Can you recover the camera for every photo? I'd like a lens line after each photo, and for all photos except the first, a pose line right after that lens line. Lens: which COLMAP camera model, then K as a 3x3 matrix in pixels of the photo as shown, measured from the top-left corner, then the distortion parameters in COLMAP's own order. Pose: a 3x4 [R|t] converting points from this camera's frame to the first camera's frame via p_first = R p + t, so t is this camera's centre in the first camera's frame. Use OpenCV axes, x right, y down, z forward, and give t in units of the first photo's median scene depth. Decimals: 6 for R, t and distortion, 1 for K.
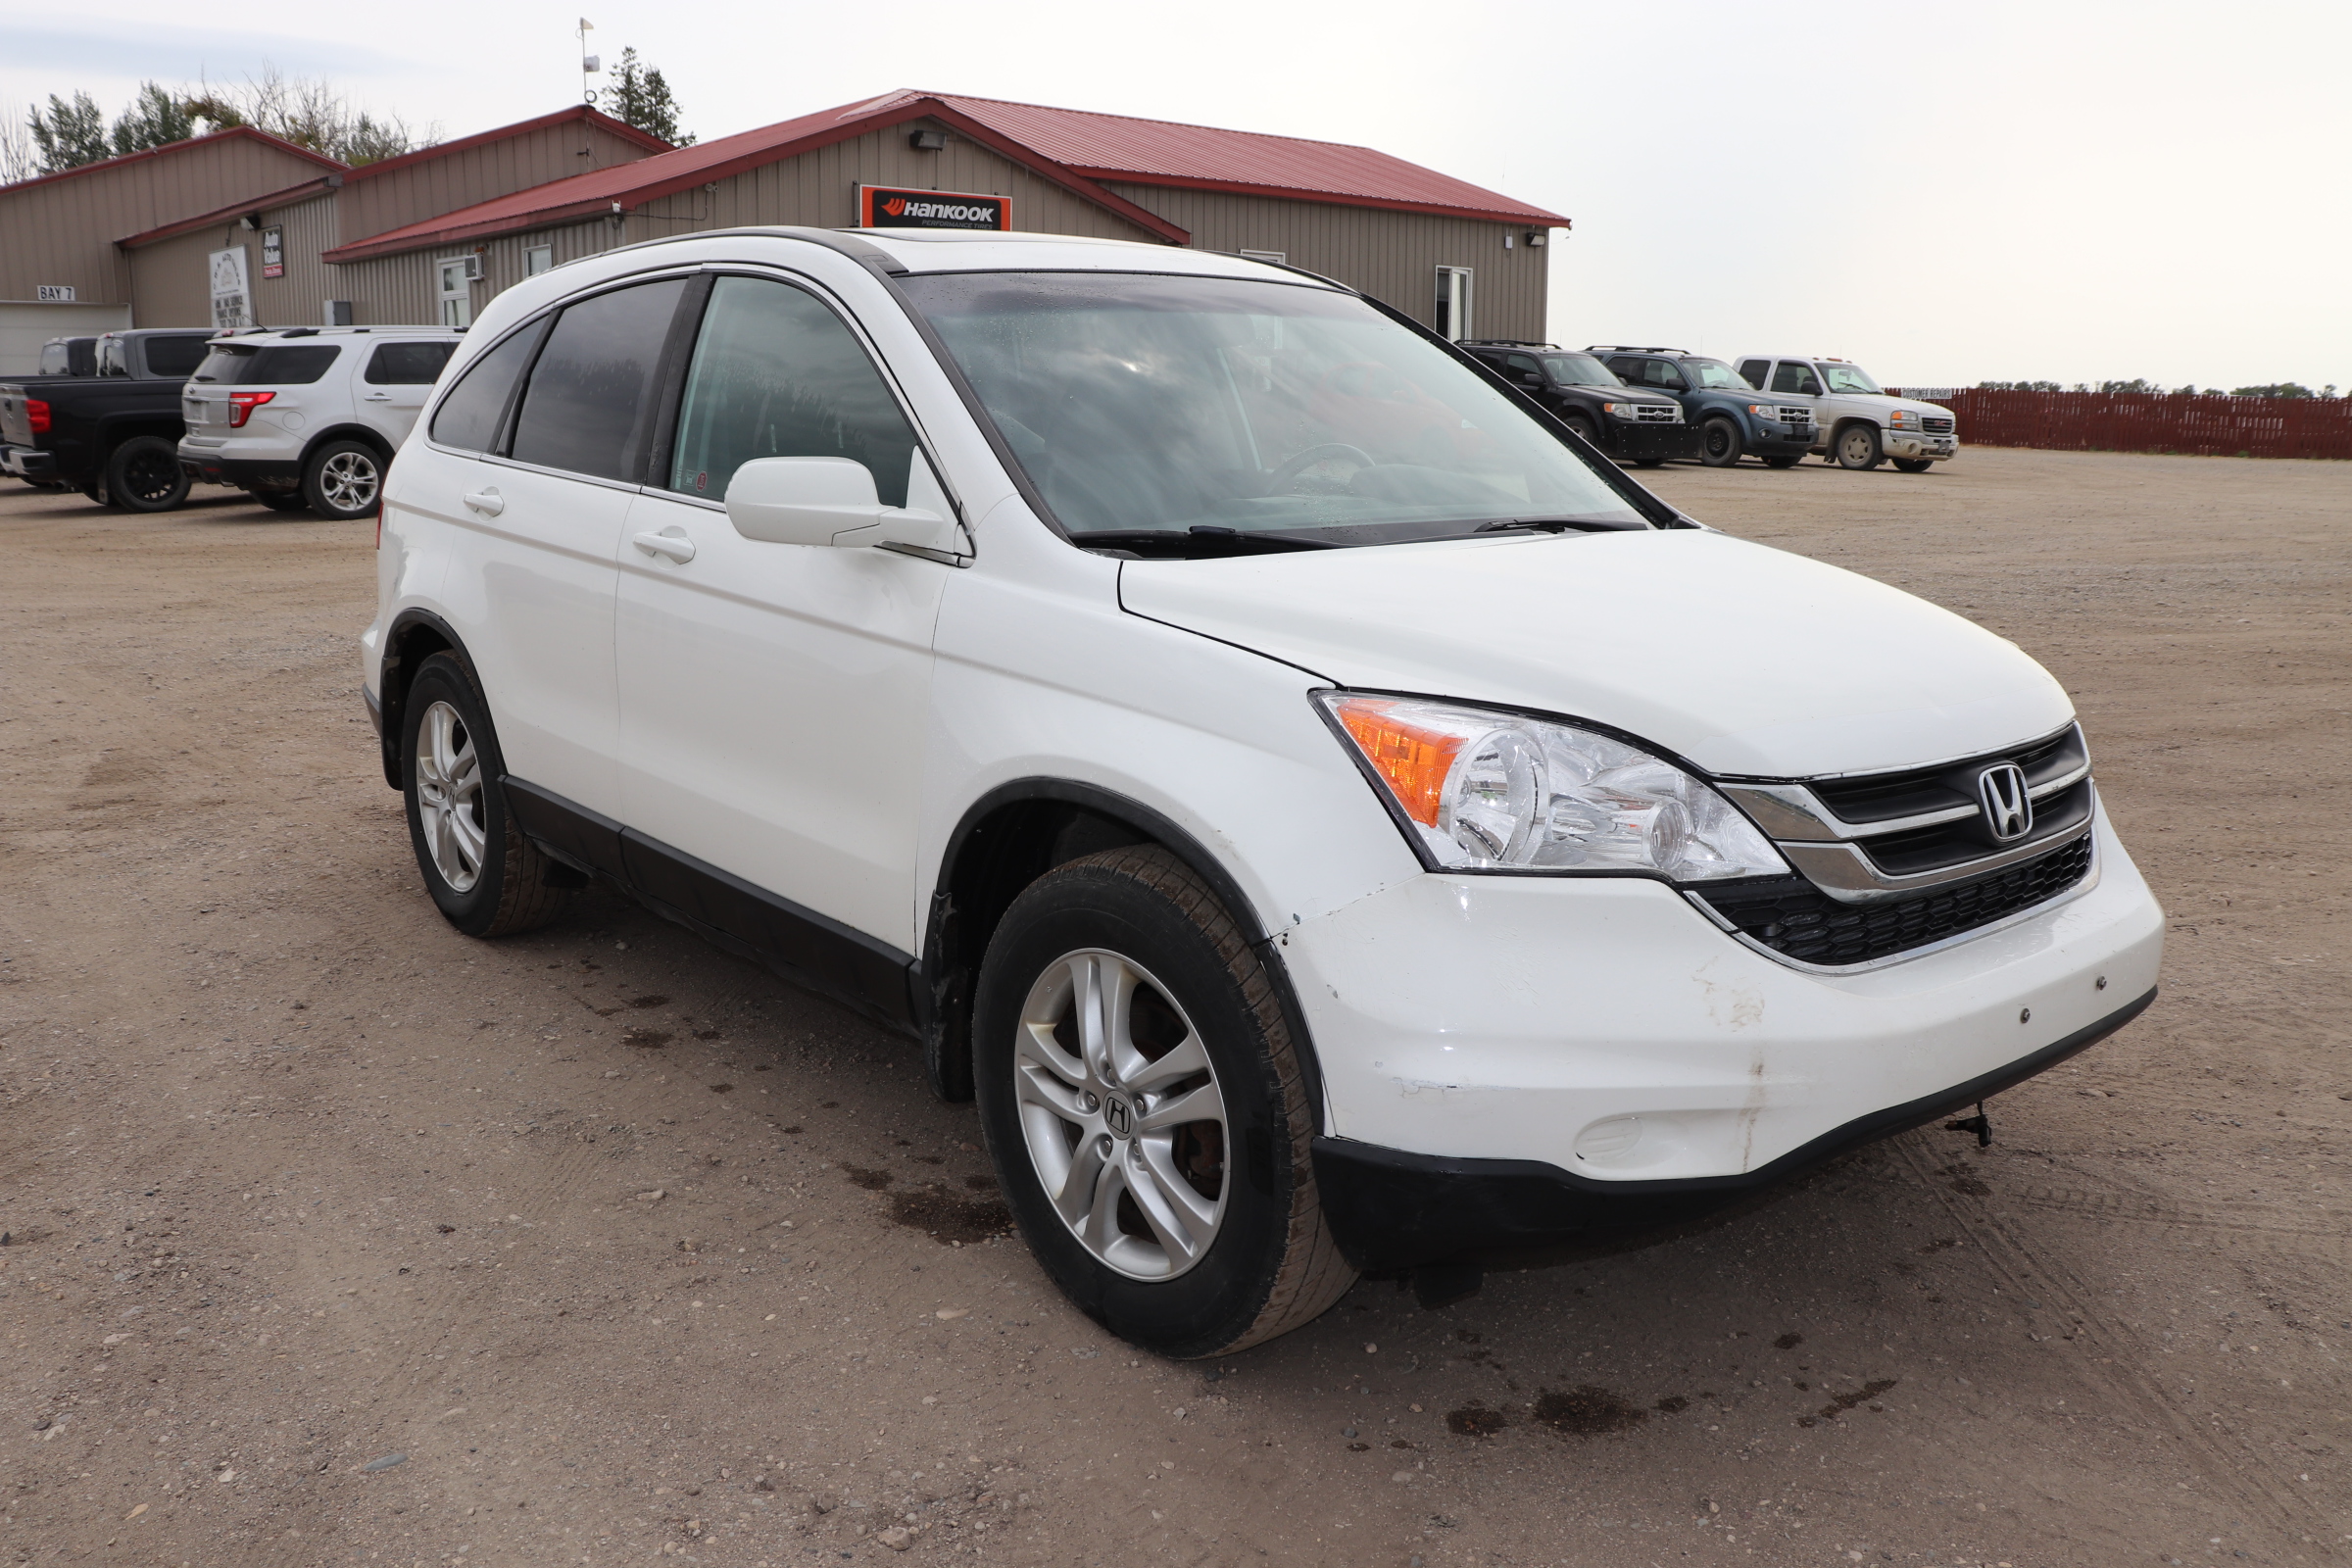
lens RADIAL K [[1990.2, 0, 1191.2], [0, 1990.2, 774.8], [0, 0, 1]] dist [-0.180881, 0.176062]
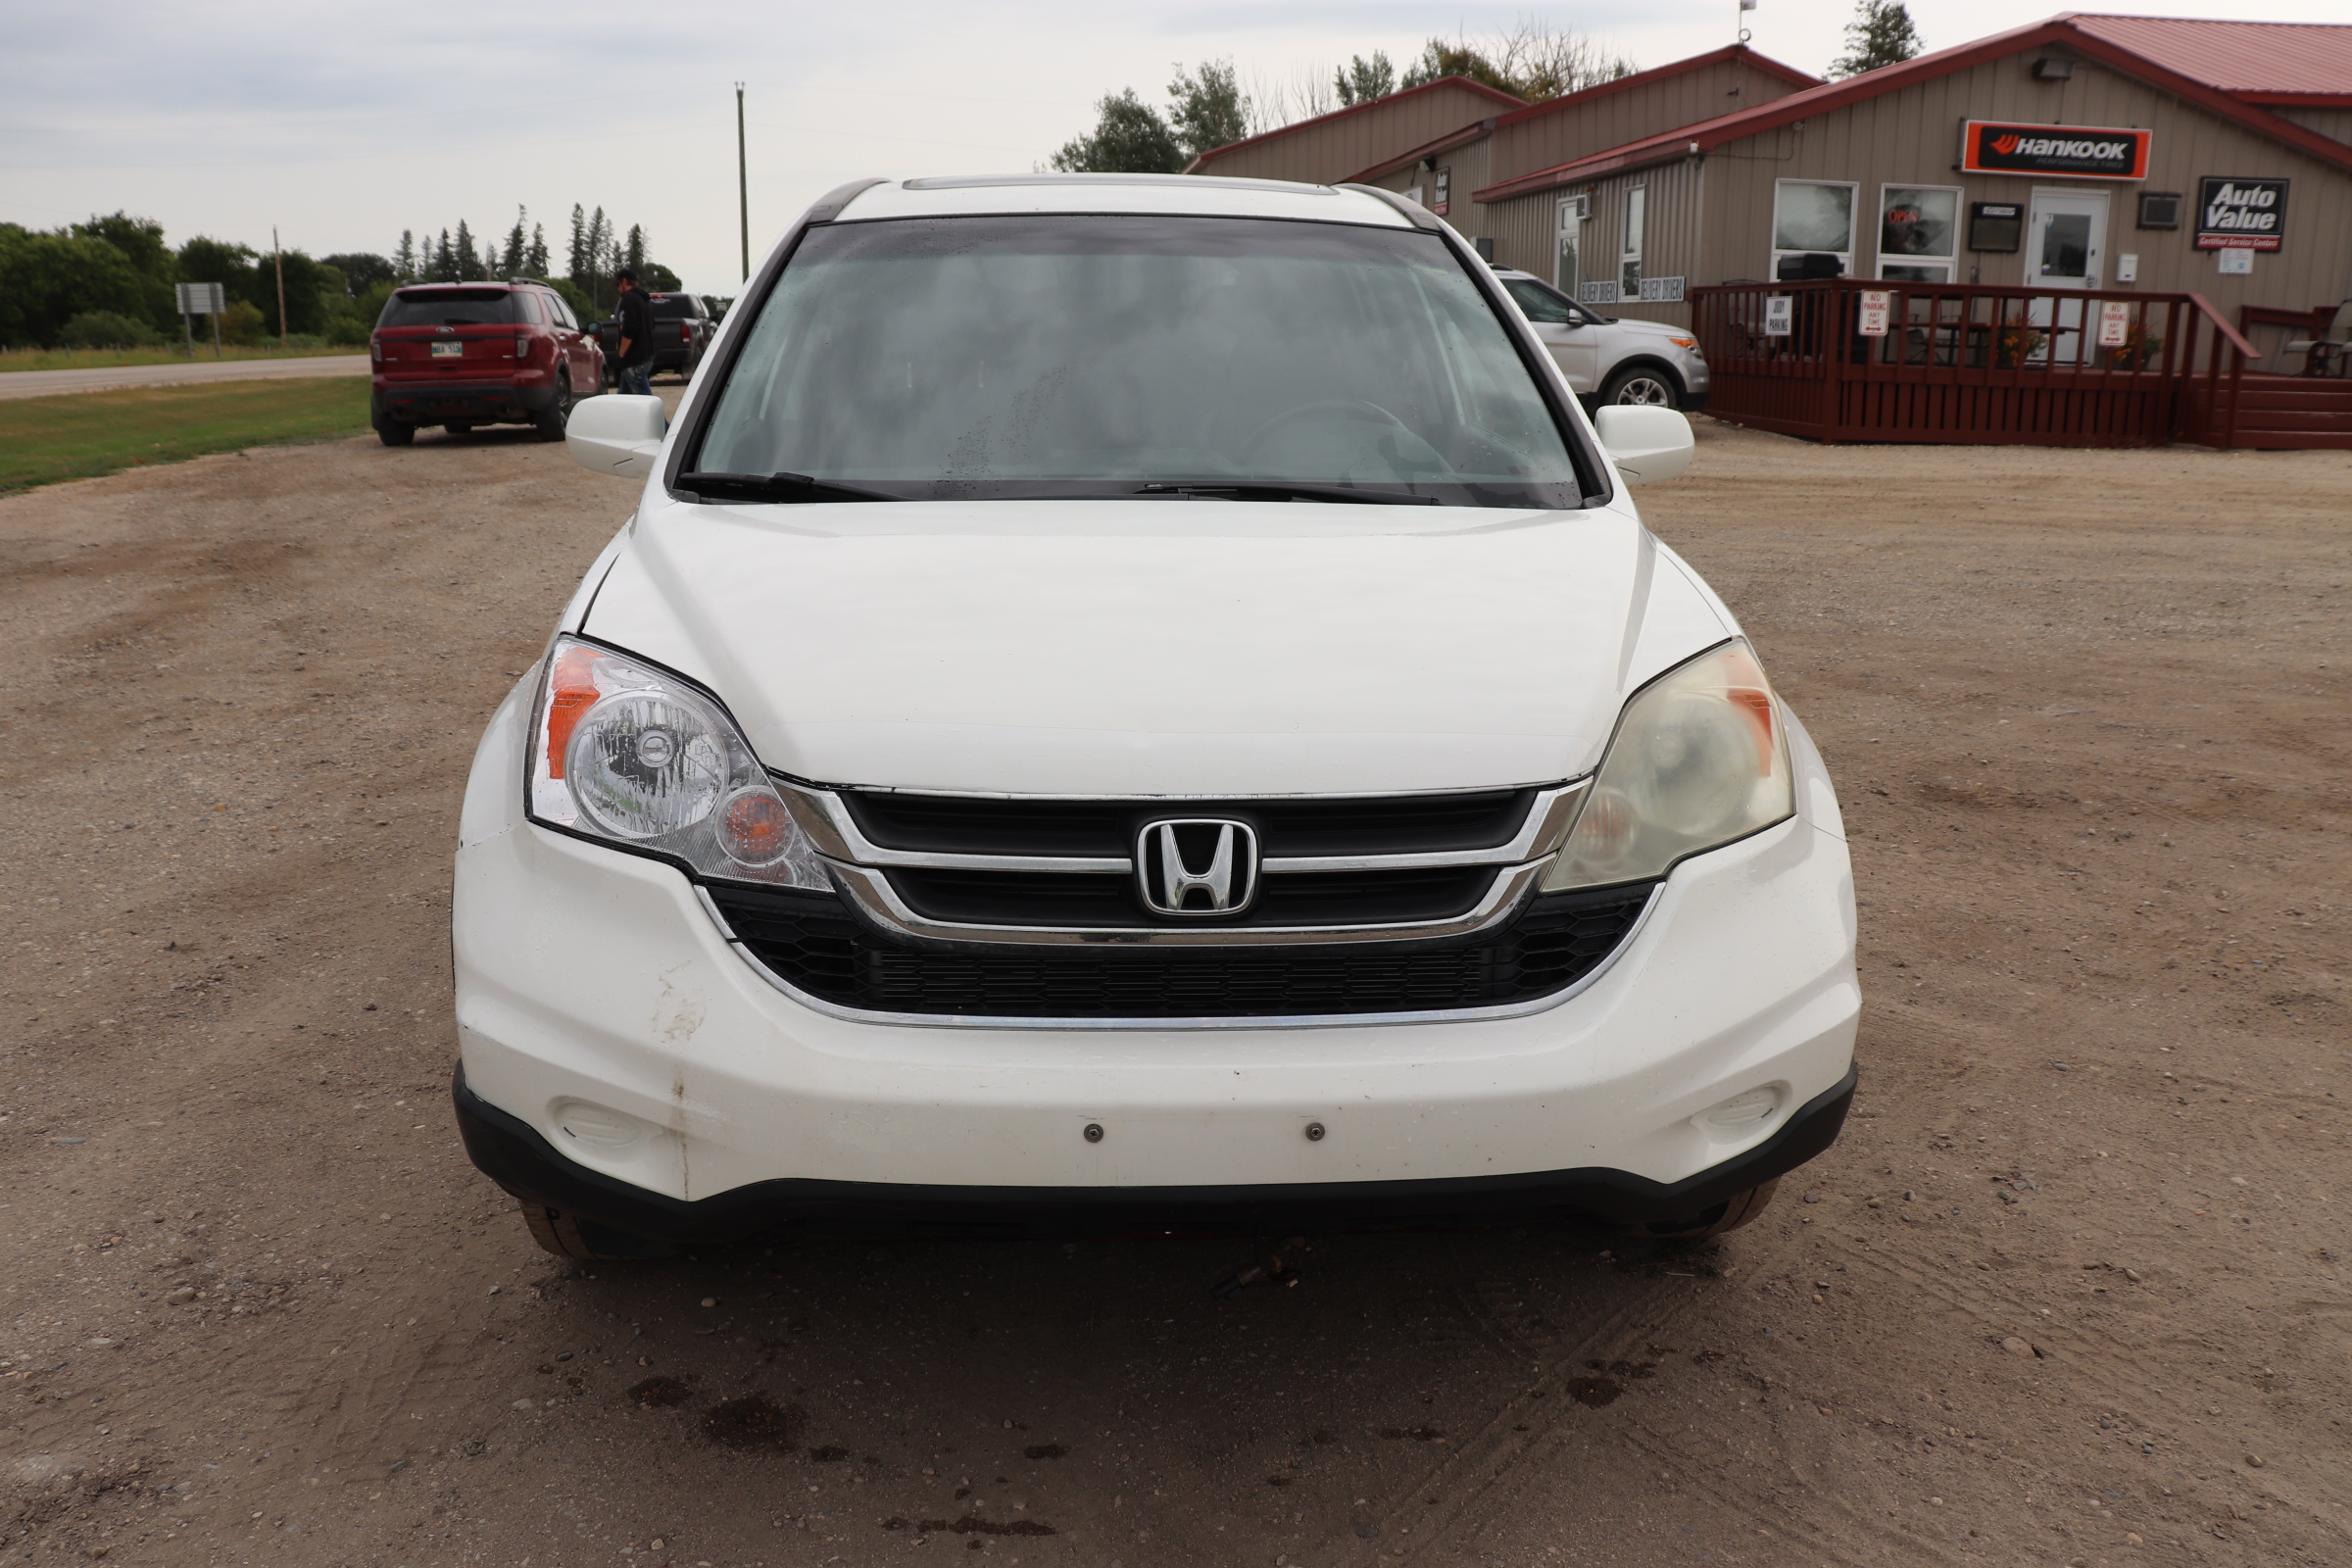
lens RADIAL K [[1990.2, 0, 1191.2], [0, 1990.2, 774.8], [0, 0, 1]] dist [-0.180881, 0.176062]
pose [[0.796625, 0.140839, -0.587838, 0.116471], [-0.123980, 0.989873, 0.069146, -0.010141], [0.591623, 0.017796, 0.806018, 0.047516]]
